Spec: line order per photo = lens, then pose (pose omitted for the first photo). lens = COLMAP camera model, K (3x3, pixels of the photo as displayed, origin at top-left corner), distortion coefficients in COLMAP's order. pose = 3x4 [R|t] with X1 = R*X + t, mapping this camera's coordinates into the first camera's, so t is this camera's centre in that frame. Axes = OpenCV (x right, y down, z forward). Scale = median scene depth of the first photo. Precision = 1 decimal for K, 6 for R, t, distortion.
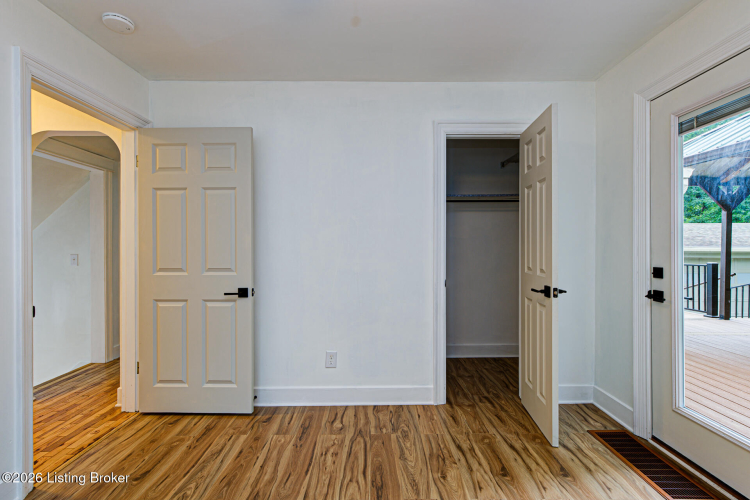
lens RADIAL K [[354.2, 0, 370.7], [0, 354.2, 249.5], [0, 0, 1]] dist [0.000506, 0.000996]
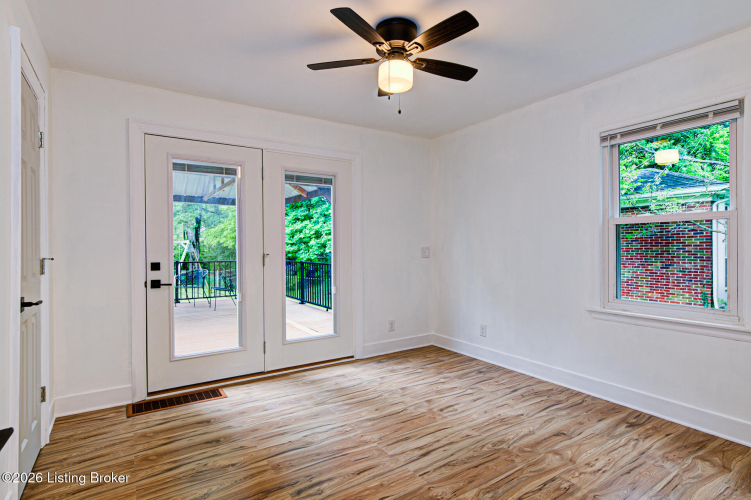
lens RADIAL K [[389.3, 0, 373.6], [0, 389.3, 248.8], [0, 0, 1]] dist [-0.002173, -0.000168]
pose [[-0.548259, 0.002367, 0.836305, -0.876167], [0.007052, 0.999974, 0.001794, 0.002153], [-0.836279, 0.006881, -0.548261, 1.132314]]
